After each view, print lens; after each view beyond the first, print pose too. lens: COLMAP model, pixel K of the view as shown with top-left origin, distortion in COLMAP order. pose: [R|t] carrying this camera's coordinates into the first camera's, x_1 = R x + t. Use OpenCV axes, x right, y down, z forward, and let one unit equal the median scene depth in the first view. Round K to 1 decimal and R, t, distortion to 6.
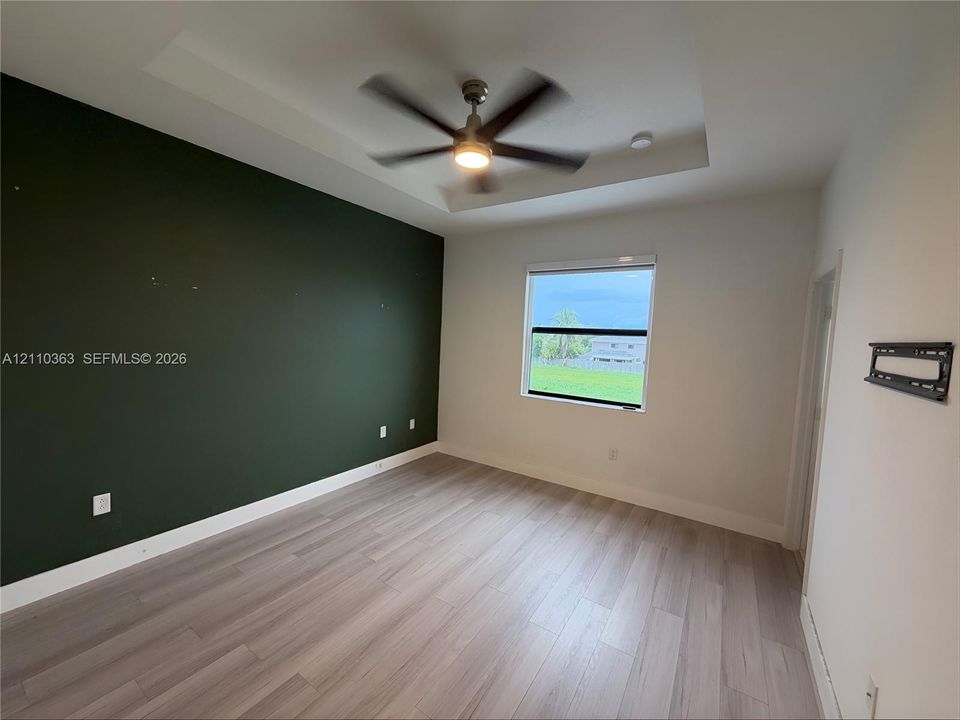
lens RADIAL K [[384.2, 0, 485.0], [0, 384.2, 357.2], [0, 0, 1]] dist [0.021144, -0.000003]
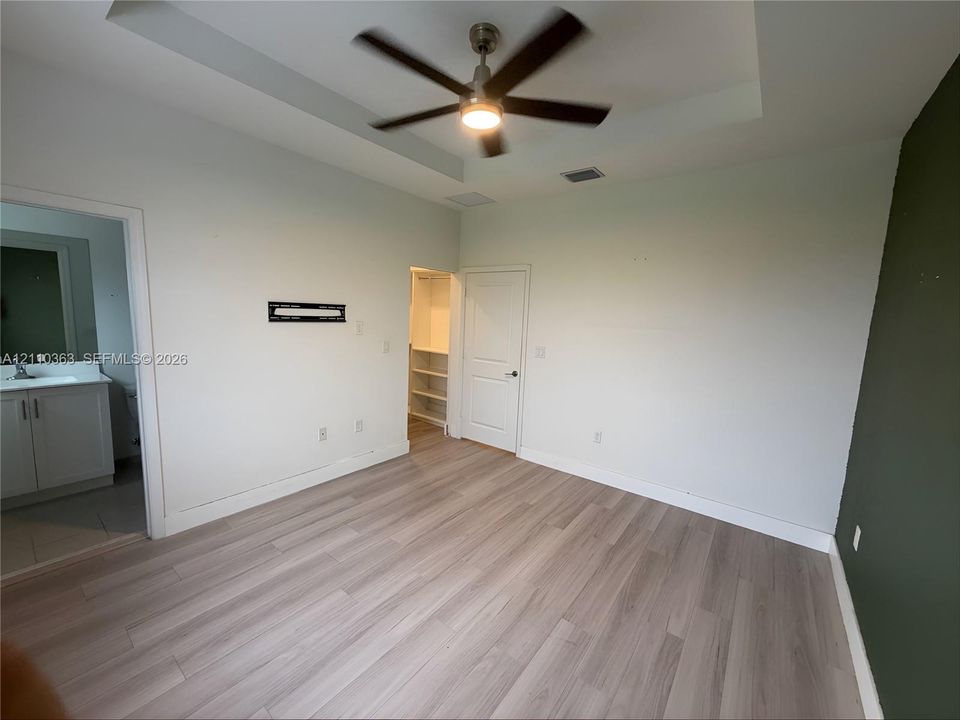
lens RADIAL K [[384.2, 0, 480.1], [0, 384.2, 359.4], [0, 0, 1]] dist [0.021144, -0.000003]
pose [[-0.992373, -0.095354, 0.078123, -0.137059], [-0.079204, 0.978846, 0.188644, -0.125555], [-0.094459, 0.181017, -0.978933, 1.781093]]
